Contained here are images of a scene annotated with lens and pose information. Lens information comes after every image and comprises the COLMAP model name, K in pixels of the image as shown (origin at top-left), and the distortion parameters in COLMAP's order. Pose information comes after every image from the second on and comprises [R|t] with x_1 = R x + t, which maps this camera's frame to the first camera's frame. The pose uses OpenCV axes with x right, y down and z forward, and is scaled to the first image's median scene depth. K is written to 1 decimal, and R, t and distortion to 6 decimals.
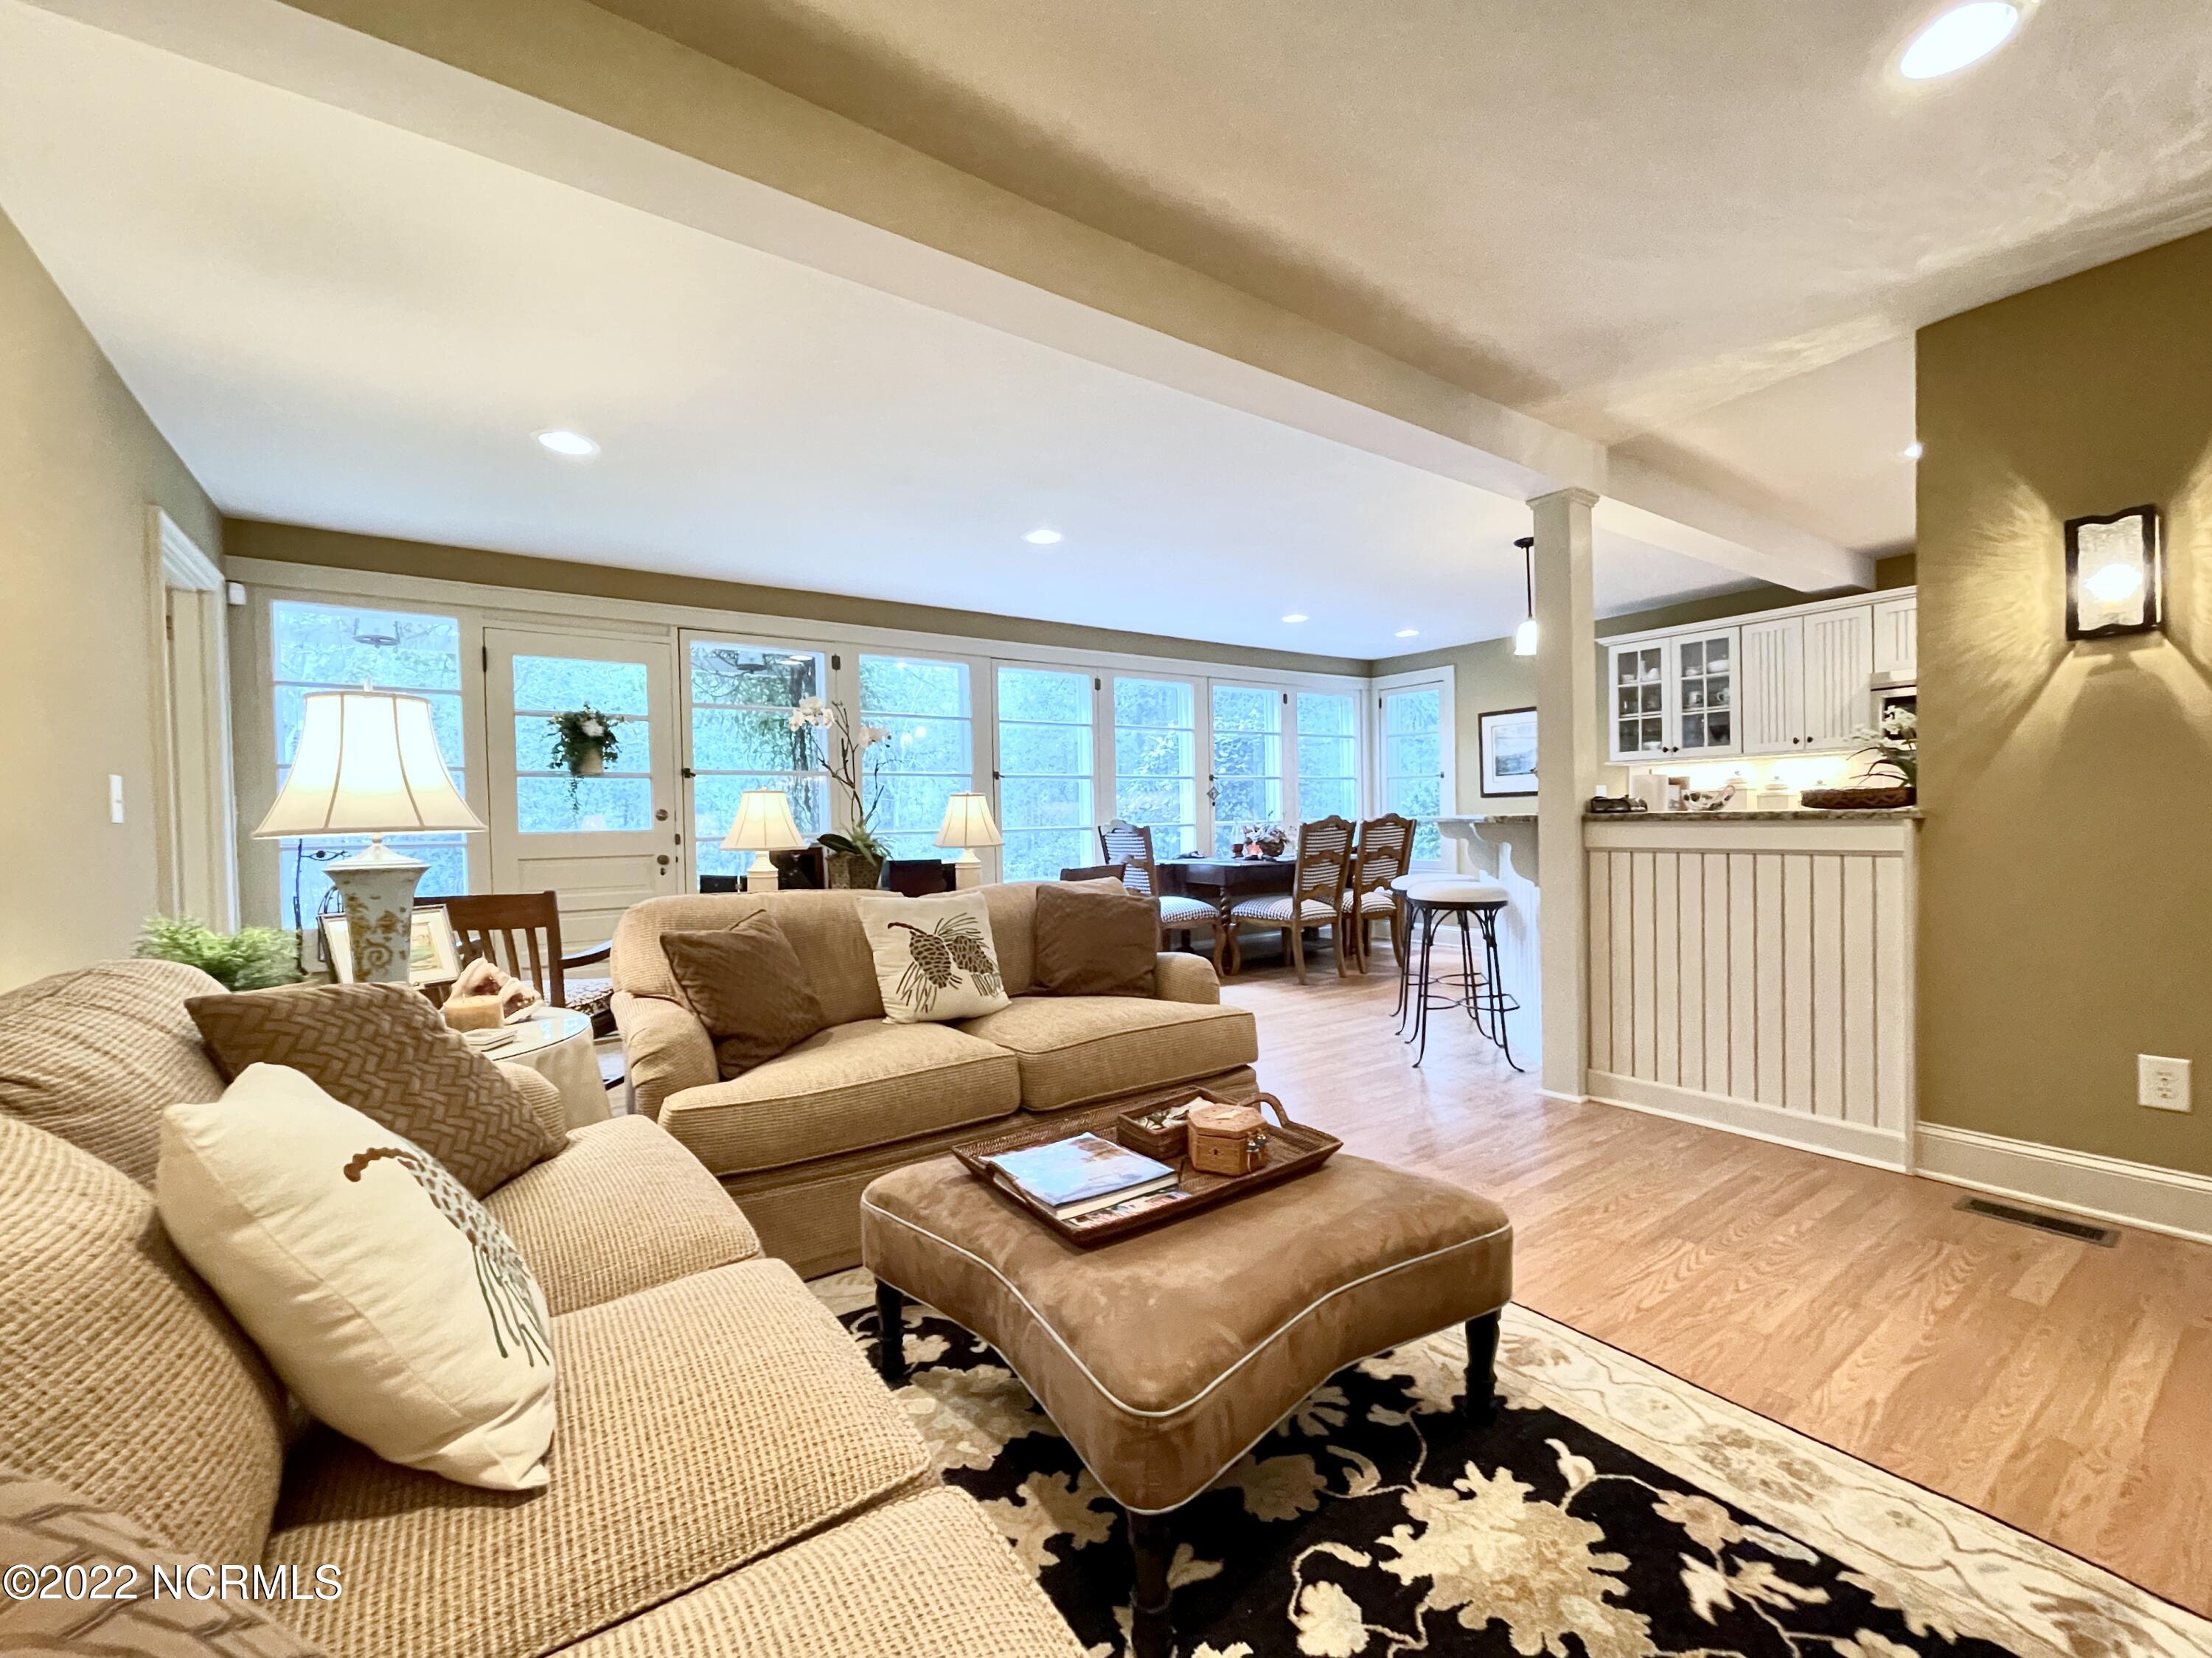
lens RADIAL K [[907.5, 0, 1107.6], [0, 907.5, 841.4], [0, 0, 1]] dist [-0.001801, 0.000663]
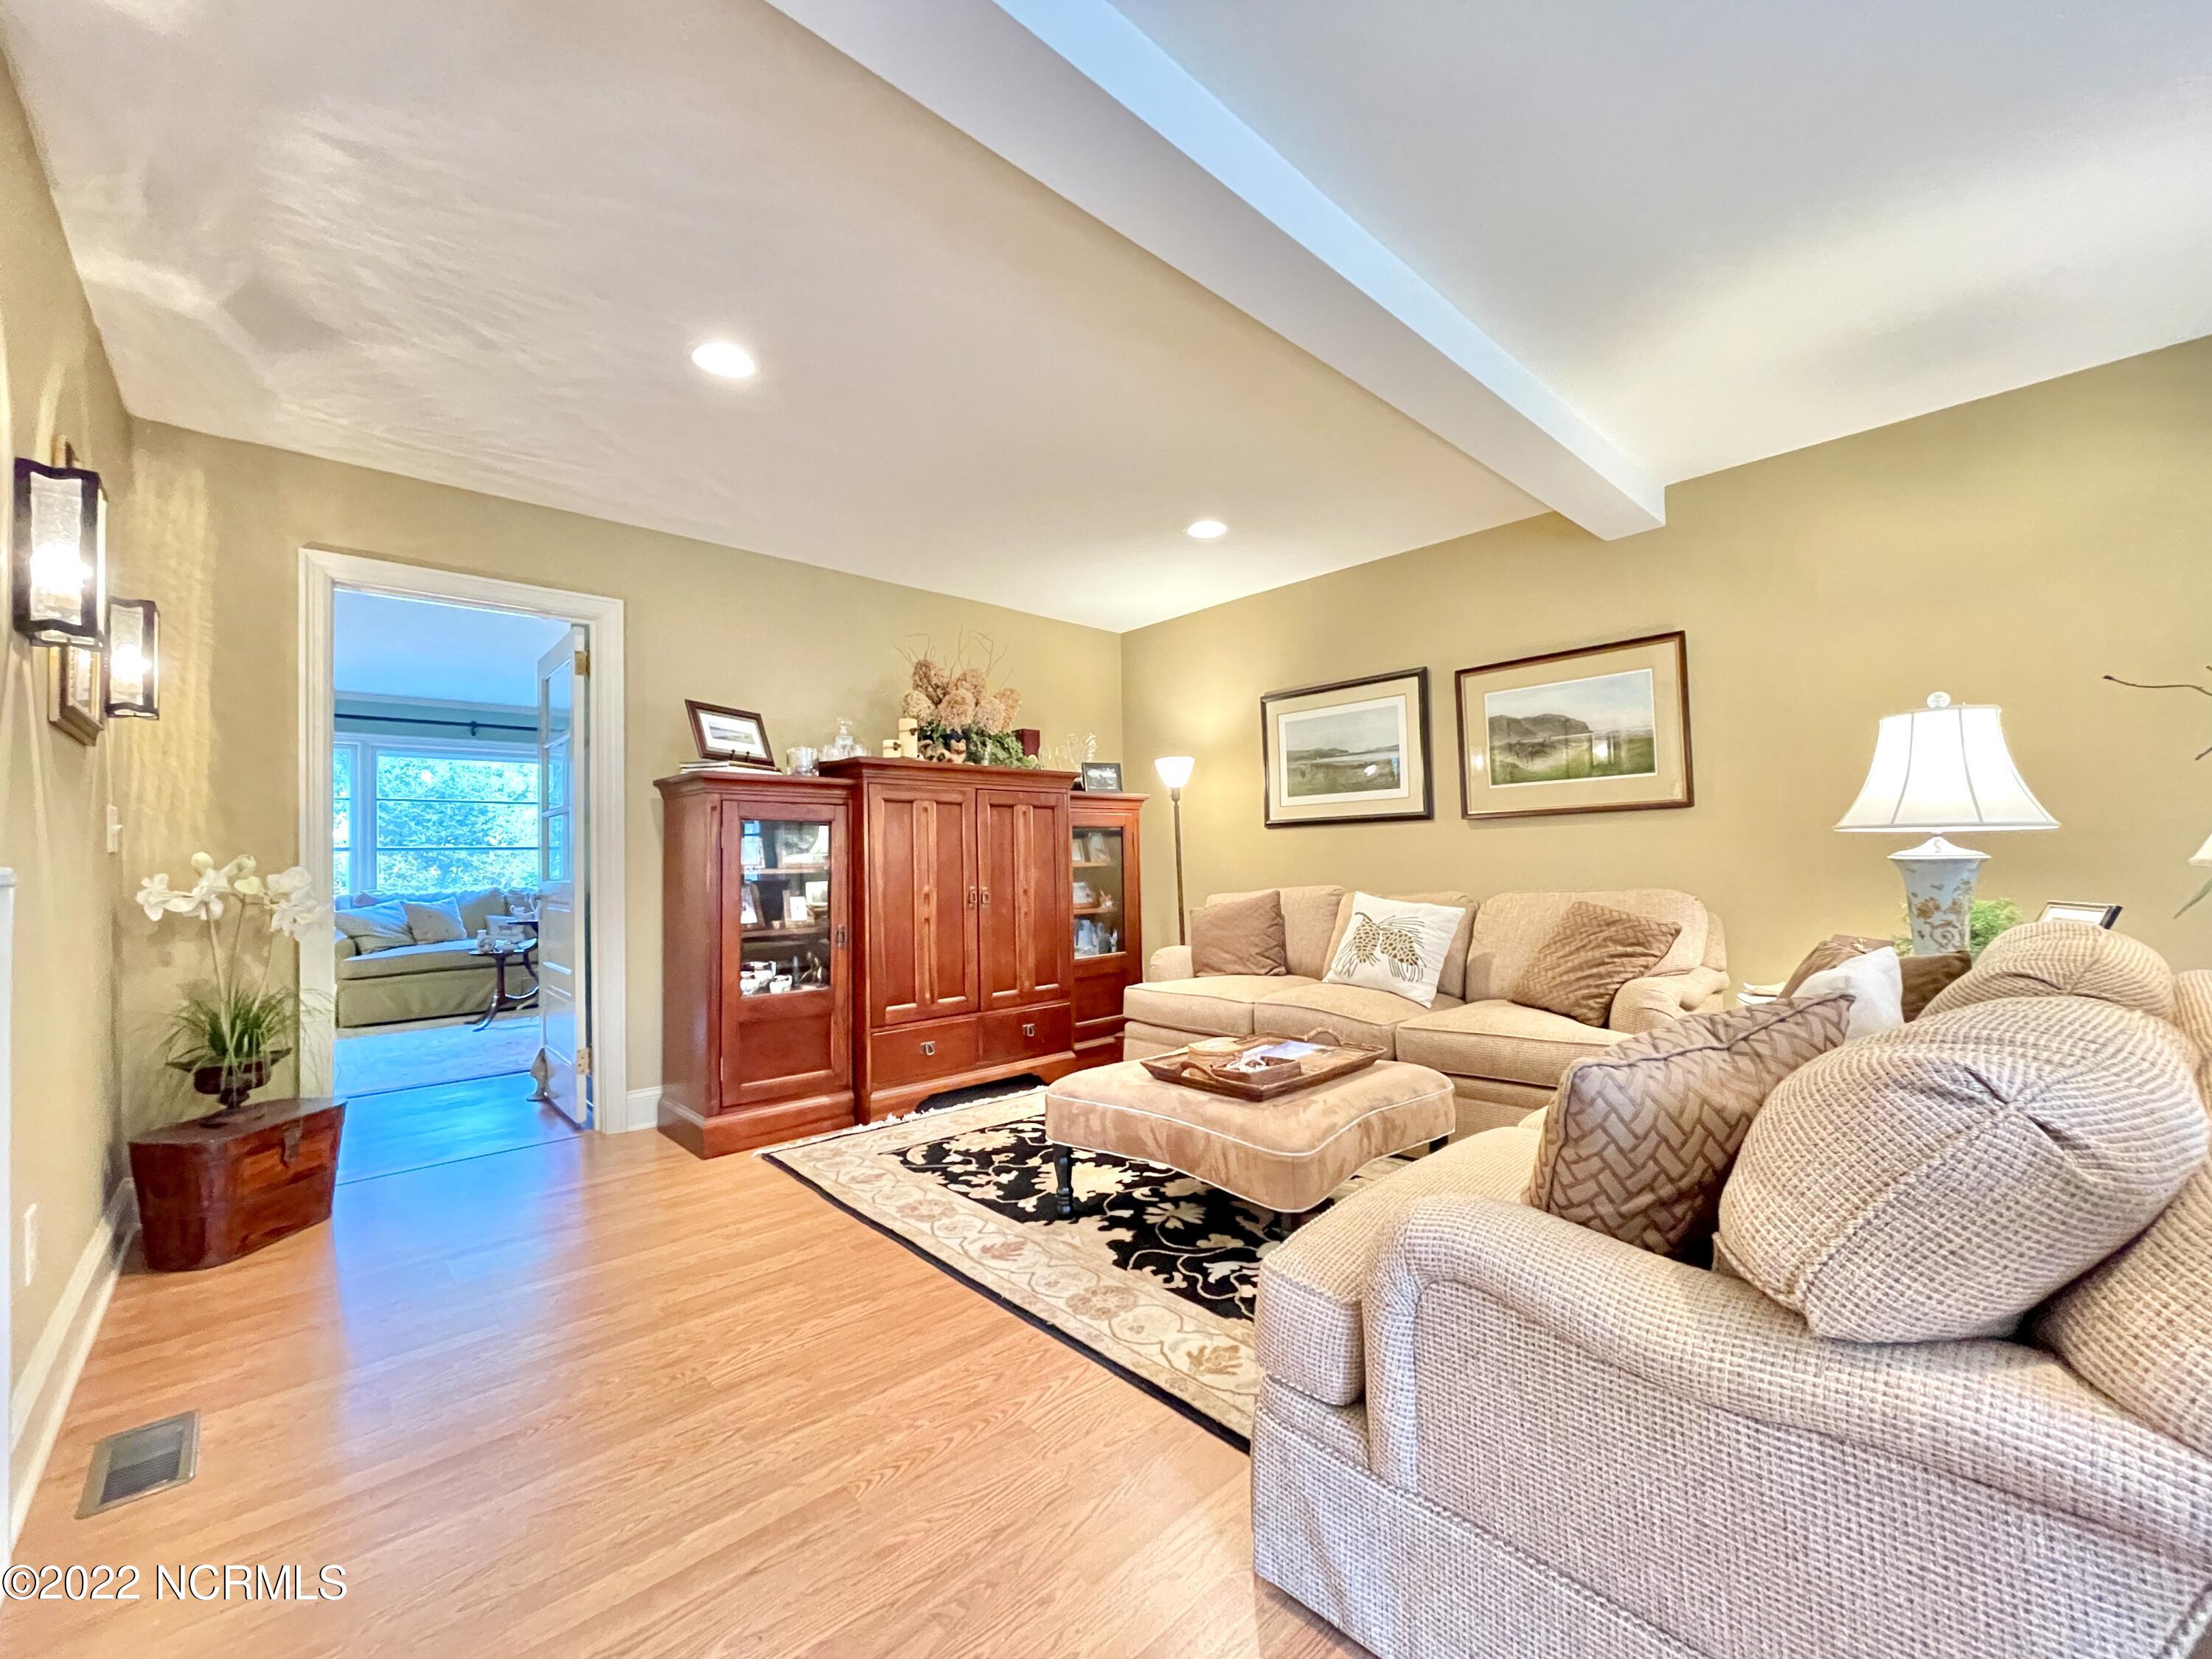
lens RADIAL K [[907.5, 0, 1085.5], [0, 907.5, 829.2], [0, 0, 1]] dist [-0.001801, 0.000663]
pose [[-0.992694, 0.036938, -0.114866, 0.582153], [0.037679, 0.999281, -0.004293, -0.064089], [0.114624, -0.008589, -0.993372, 2.856442]]
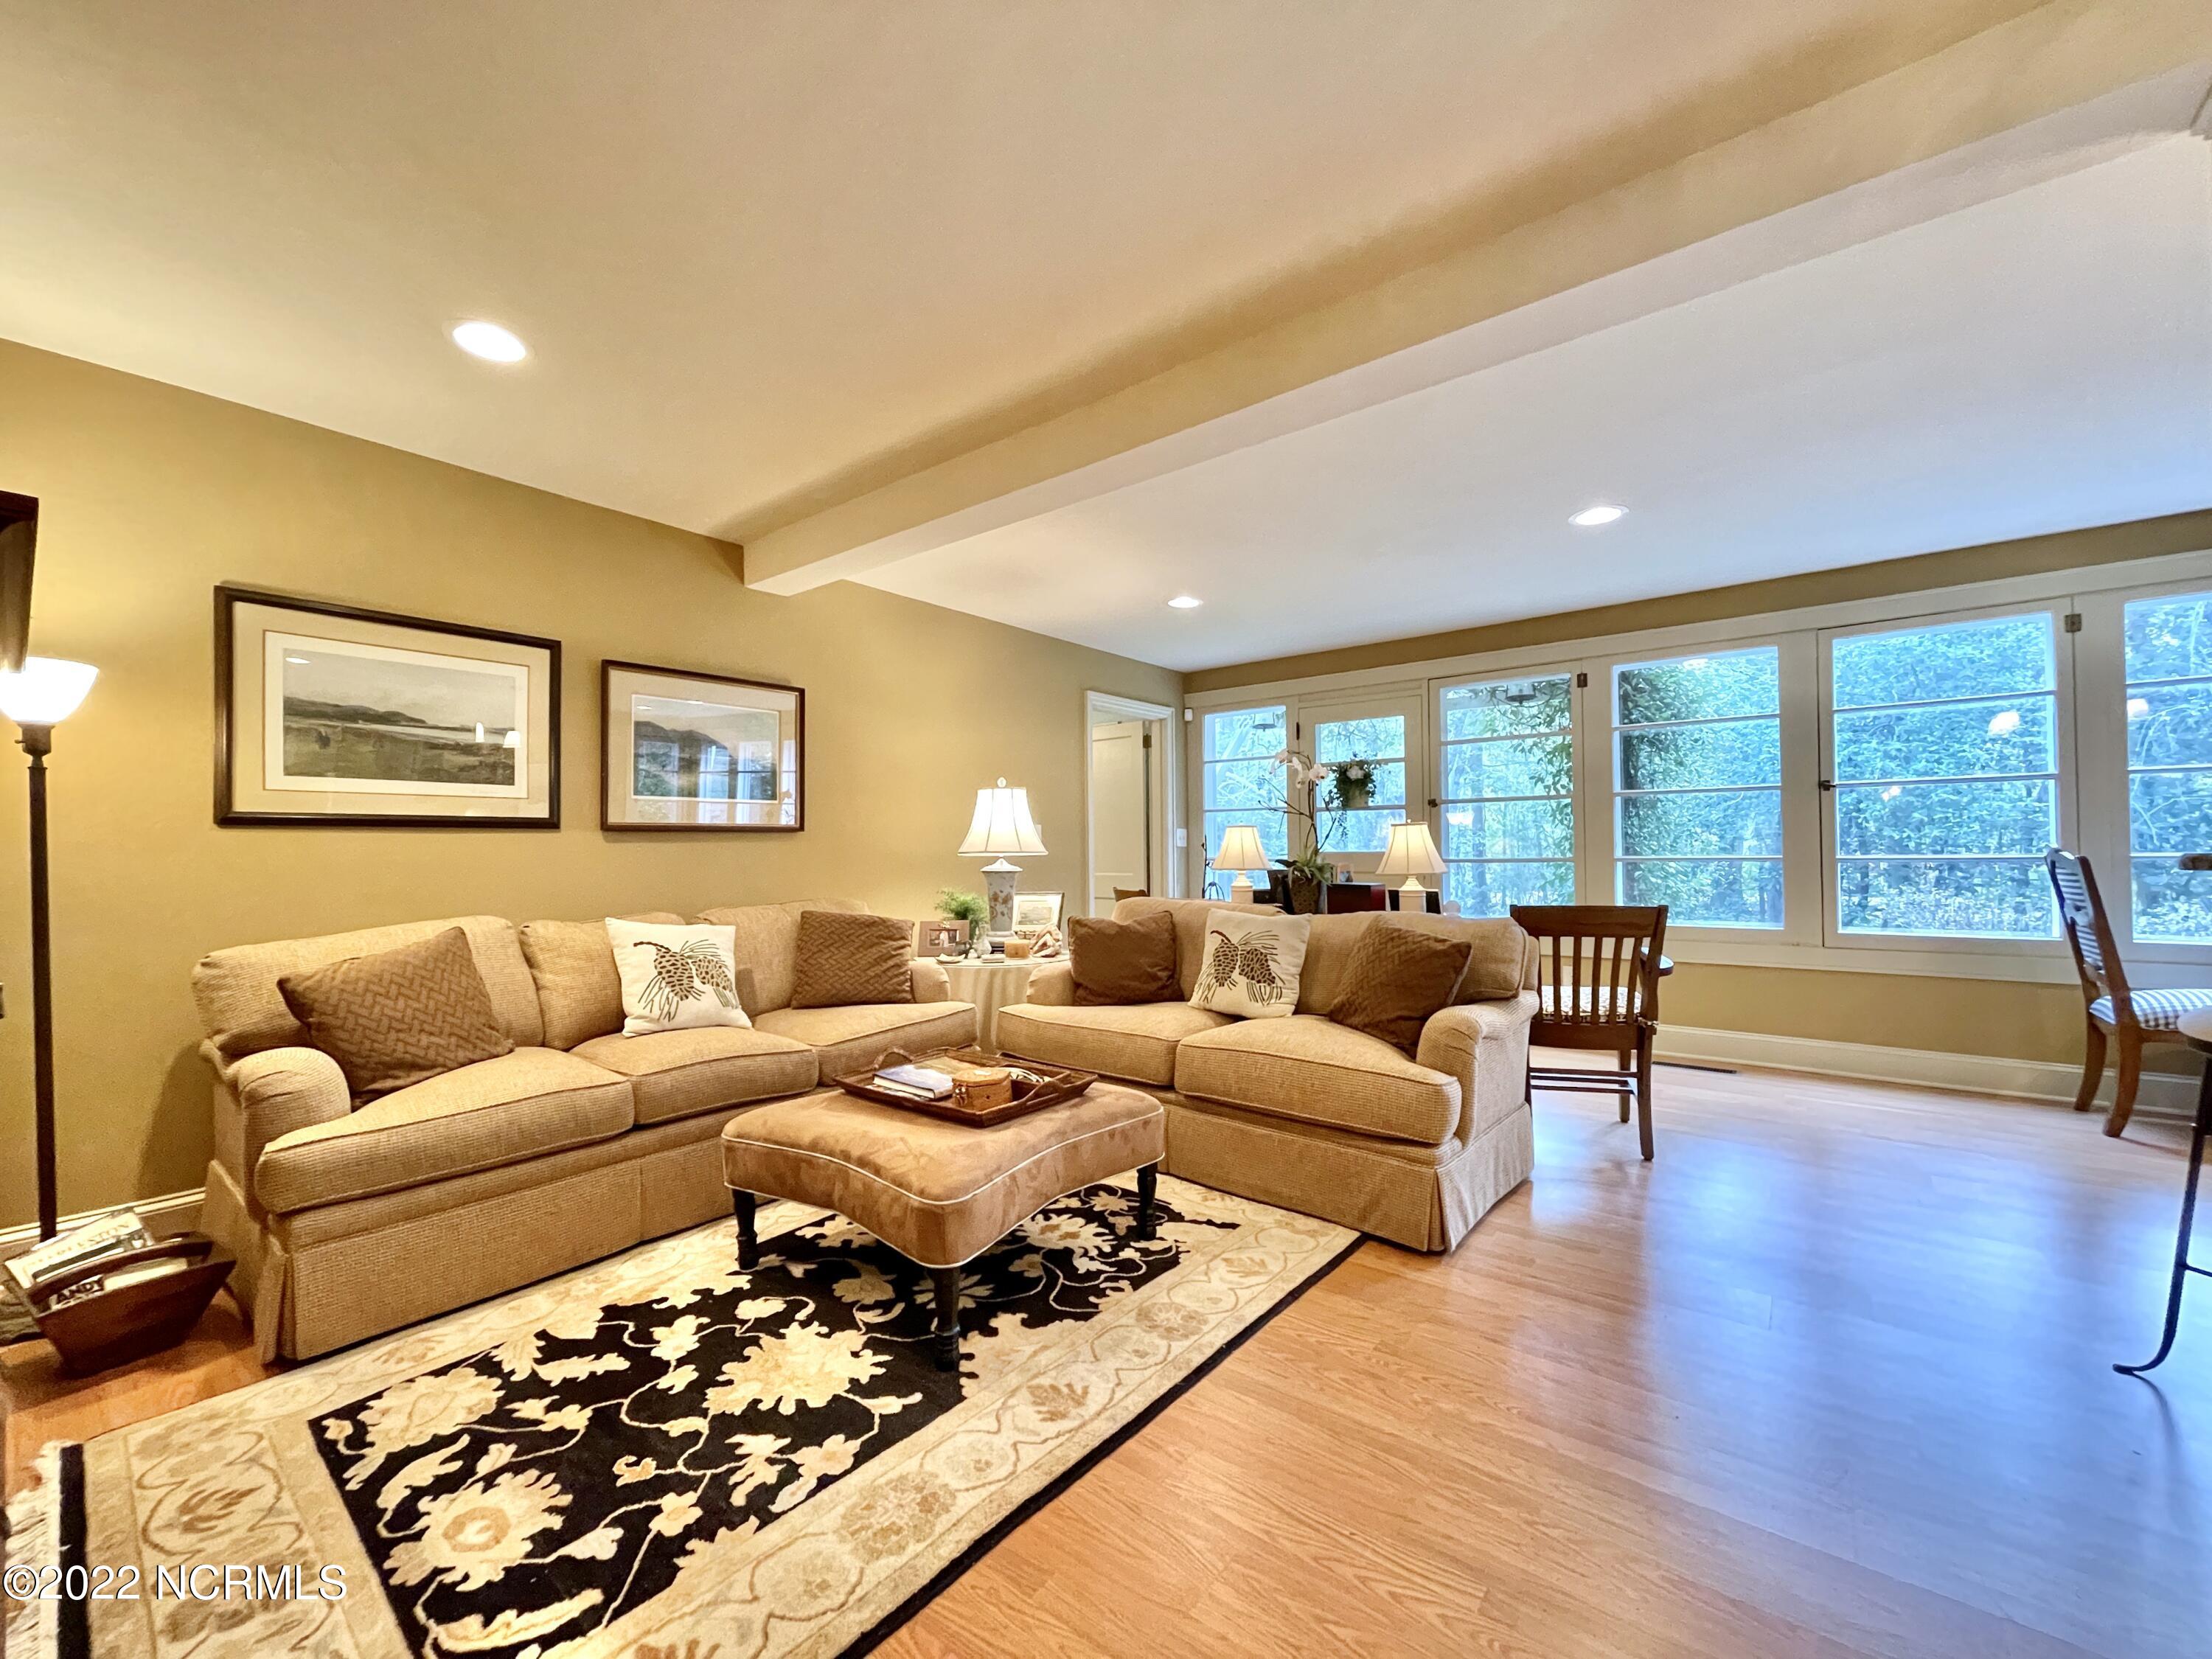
lens RADIAL K [[907.5, 0, 1104.8], [0, 907.5, 831.1], [0, 0, 1]] dist [-0.001801, 0.000663]
pose [[0.273909, -0.006604, -0.961733, 1.743842], [-0.019298, 0.999737, -0.012361, -0.057510], [0.961562, 0.021945, 0.273710, 0.926464]]
